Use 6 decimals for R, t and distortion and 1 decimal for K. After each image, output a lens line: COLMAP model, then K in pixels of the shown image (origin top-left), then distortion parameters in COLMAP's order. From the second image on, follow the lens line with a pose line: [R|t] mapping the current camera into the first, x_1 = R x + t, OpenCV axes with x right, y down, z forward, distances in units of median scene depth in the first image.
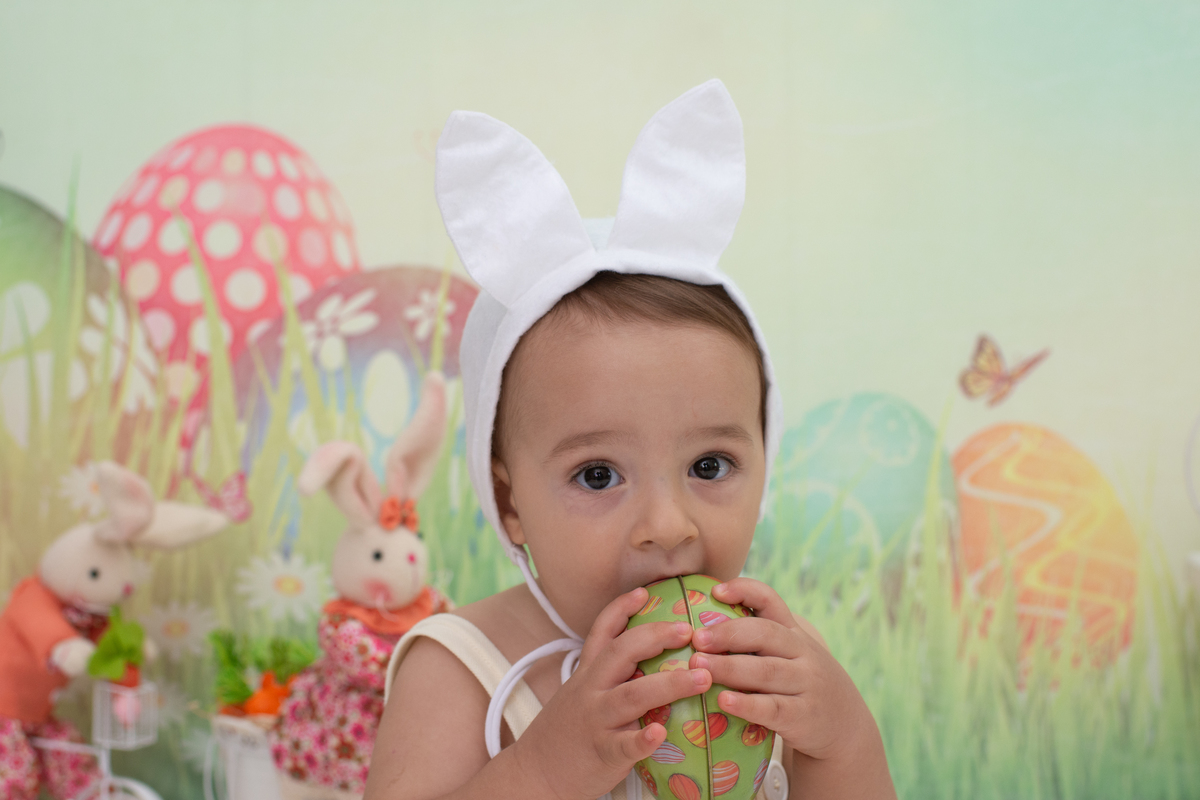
lens RADIAL K [[1769.5, 0, 588.7], [0, 1769.5, 421.4], [0, 0, 1]] dist [-0.117337, 0.093869]
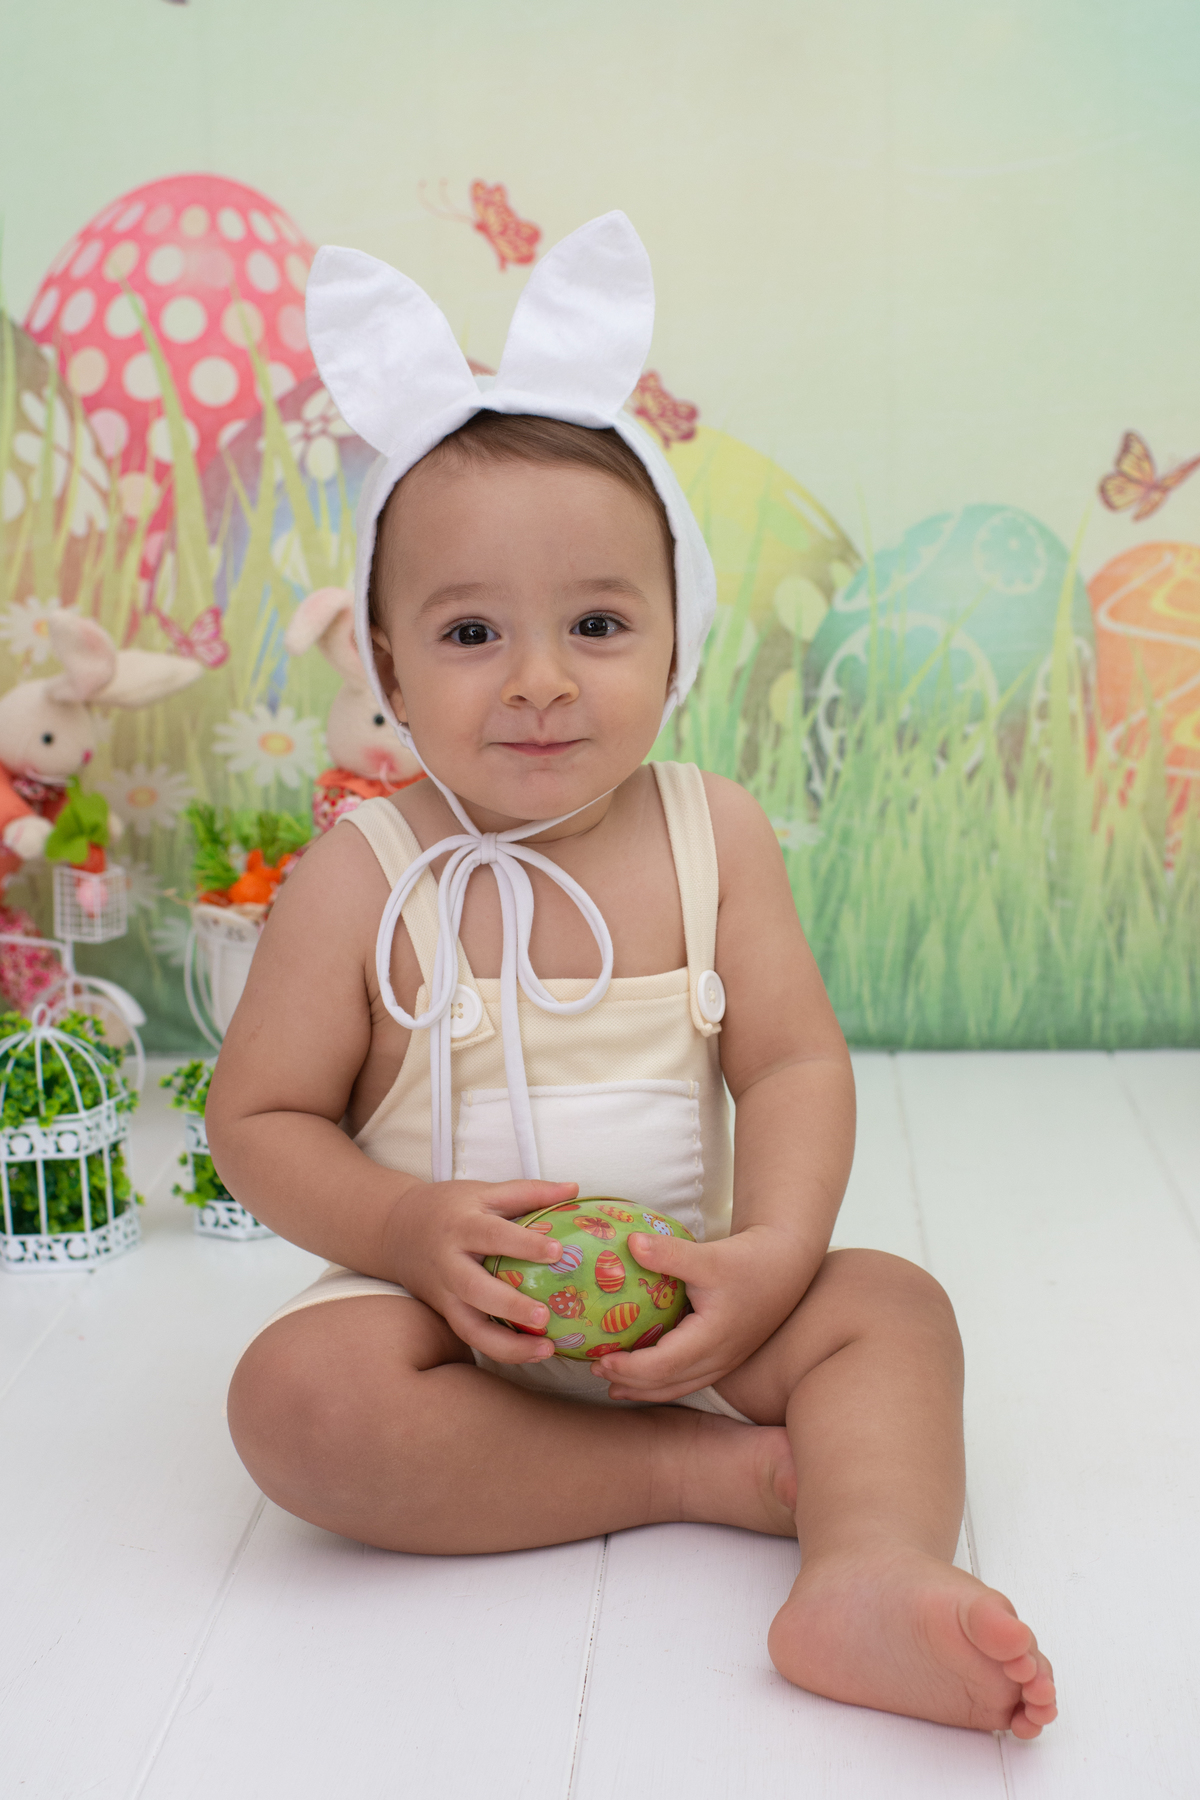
lens RADIAL K [[2704.6, 0, 592.7], [0, 2704.6, 894.1], [0, 0, 1]] dist [-0.111084, 0.058047]
pose [[0.998730, -0.000130, -0.050377, 0.041606], [0.008971, 0.984473, 0.175307, -0.058093], [0.049572, -0.175536, 0.983224, -0.249998]]
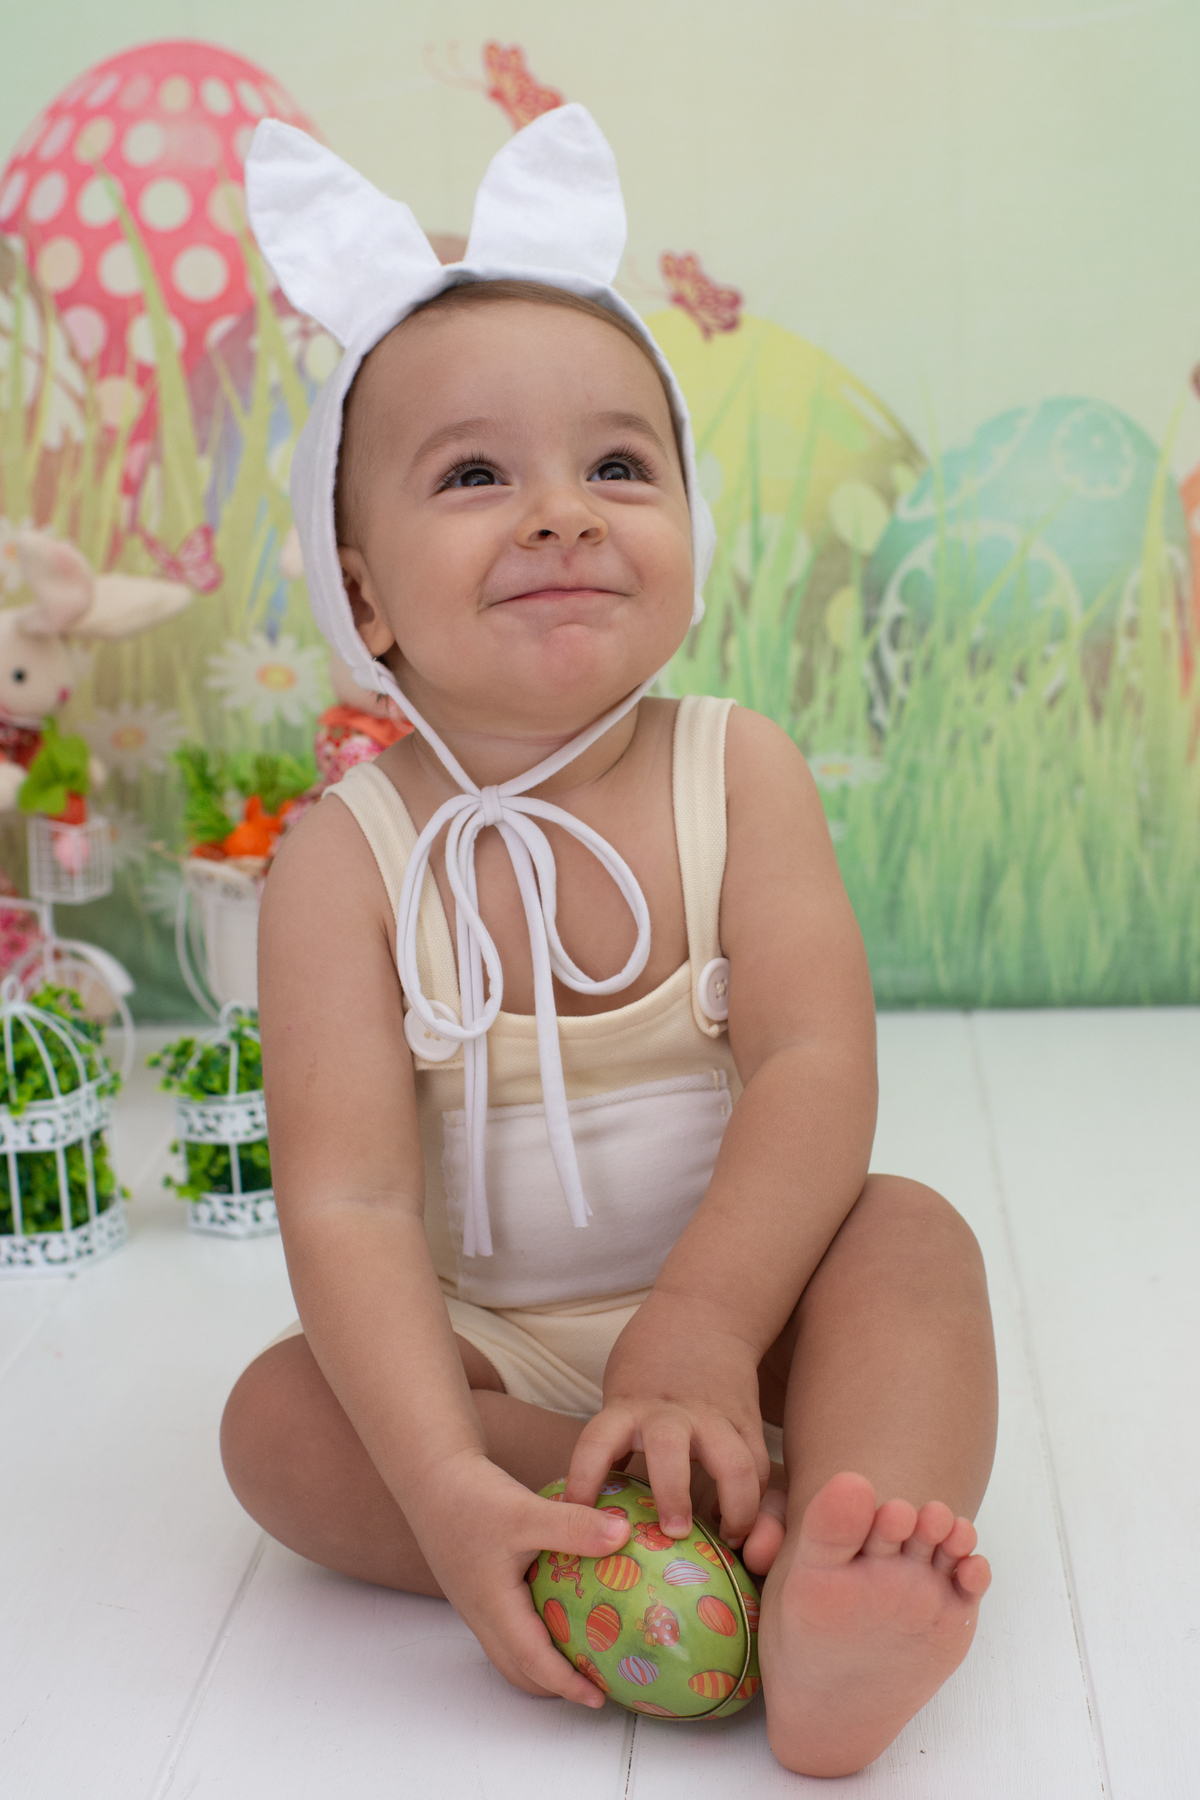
lens RADIAL K [[2859.3, 0, 589.6], [0, 2859.3, 880.5], [0, 0, 1]] dist [-0.108486, 0.083654]
pose [[0.997689, -0.011979, -0.066882, 0.040553], [0.024875, 0.980395, 0.195466, -0.054489], [0.063229, -0.196678, 0.978427, -0.184956]]
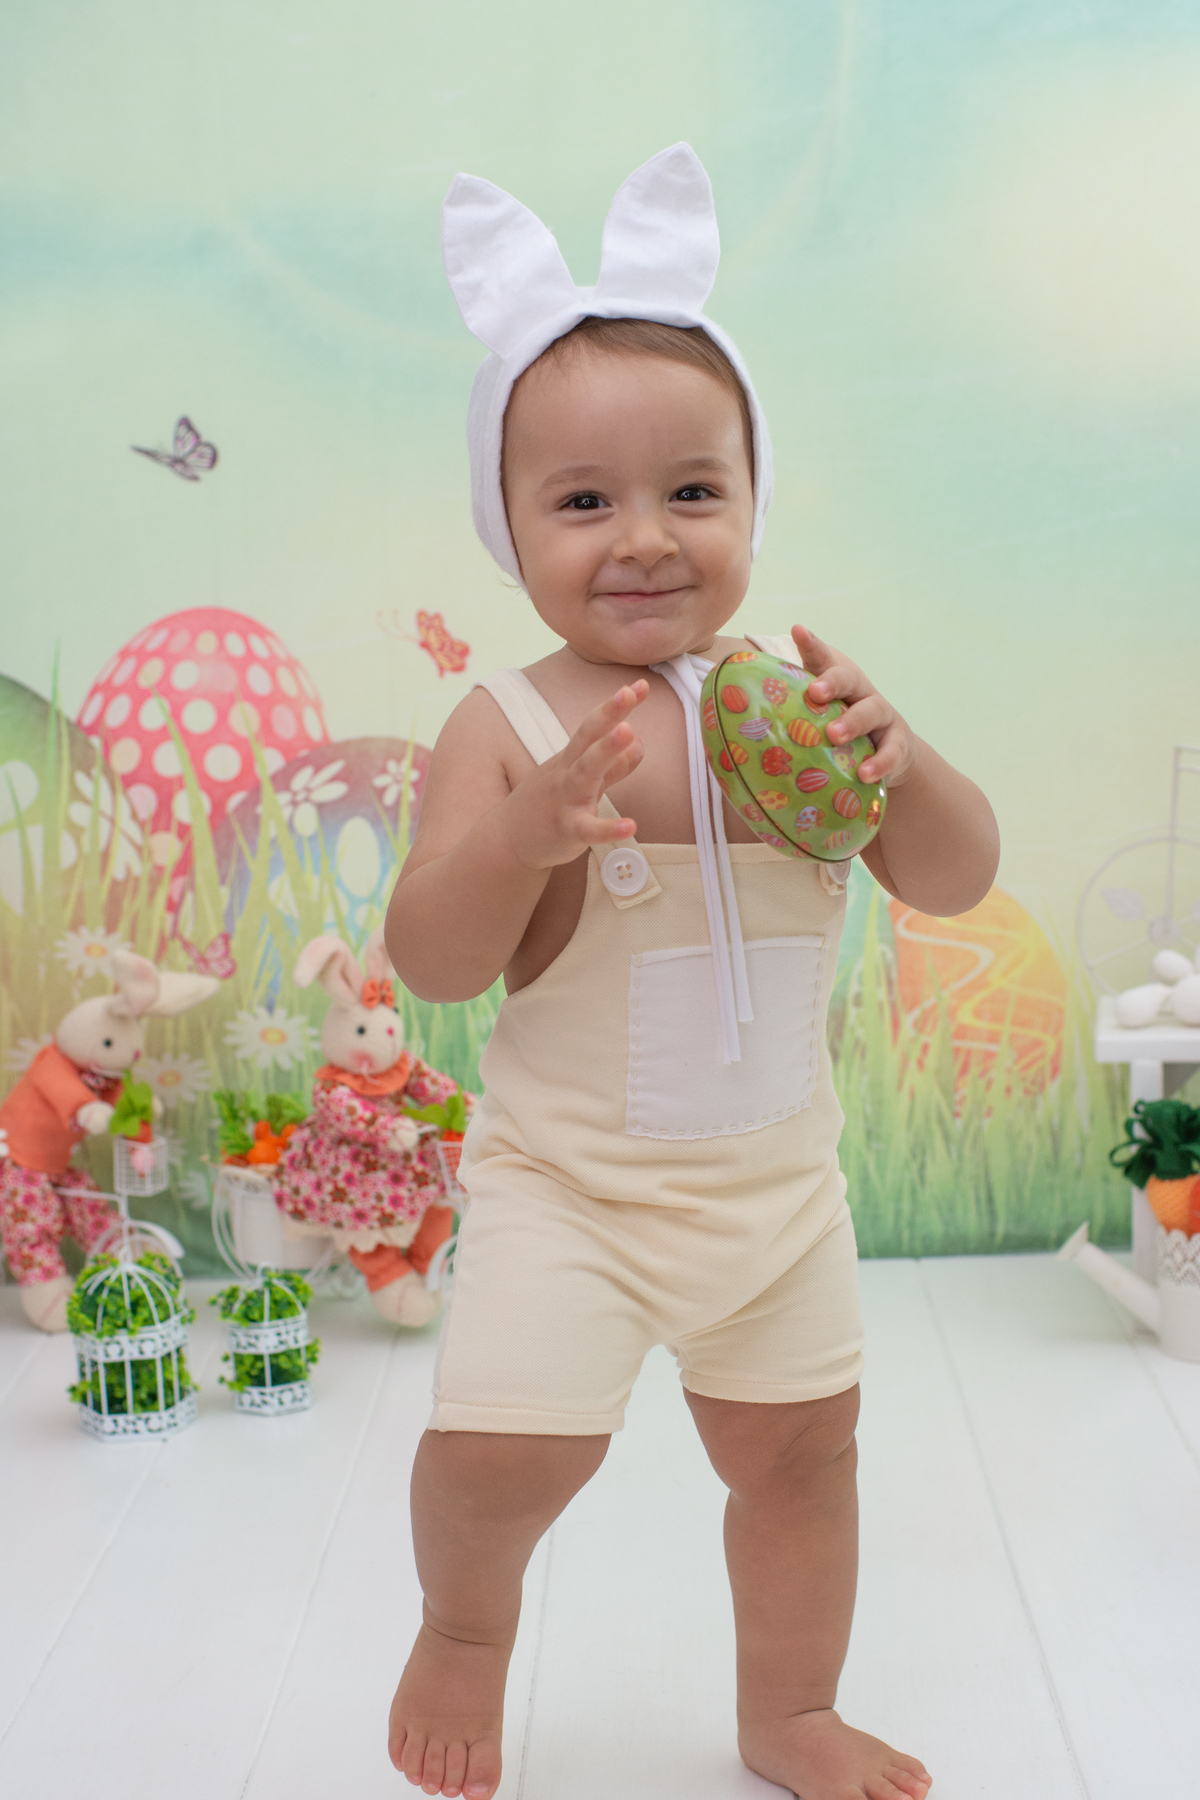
lens RADIAL K [[2877.5, 0, 602.2], [0, 2877.5, 864.8], [0, 0, 1]] dist [-0.112422, 0.073623]
pose [[0.999661, -0.022549, -0.013016, 0.055963], [0.023797, 0.994146, 0.105395, -0.191324], [0.010563, -0.105669, 0.994345, -0.732736]]
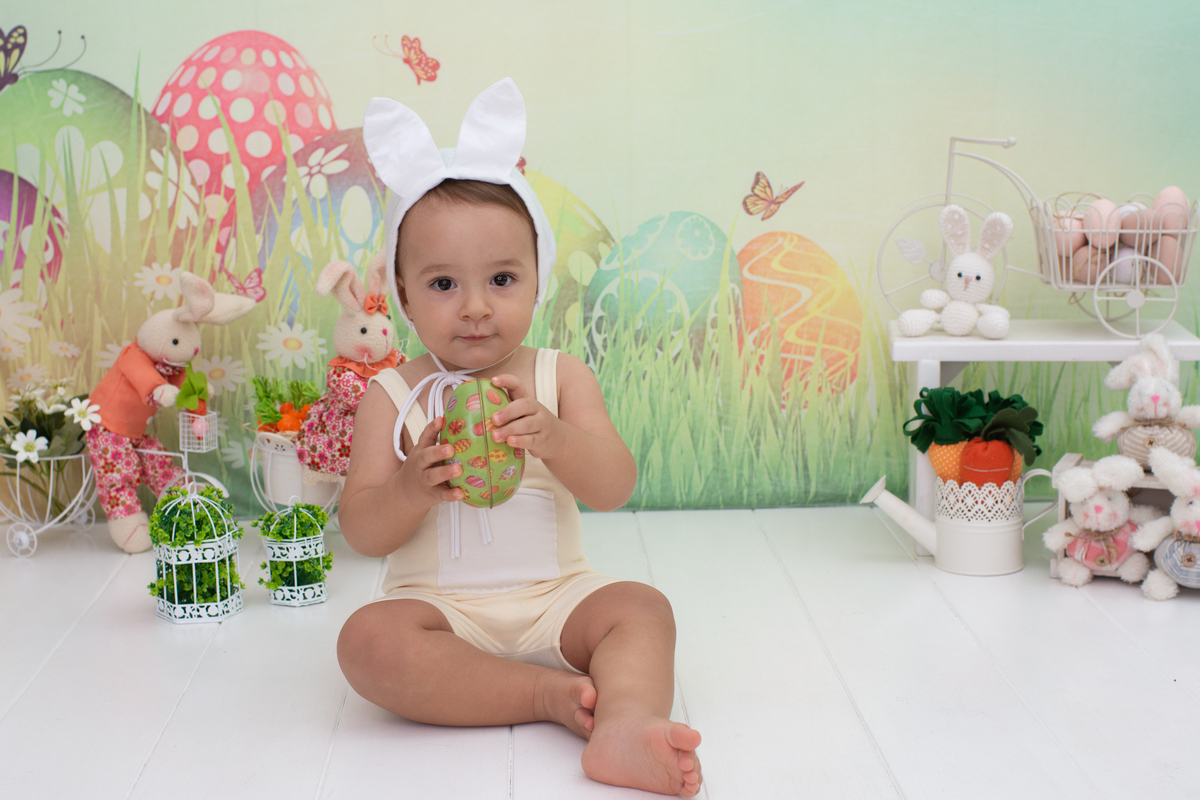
lens RADIAL K [[1926.4, 0, 563.8], [0, 1926.4, 384.5], [0, 0, 1]] dist [-0.115573, 0.104555]
pose [[0.999162, -0.010043, 0.039677, -0.006145], [0.004367, 0.990055, 0.140613, -0.100338], [-0.040695, -0.140322, 0.989269, -0.620241]]
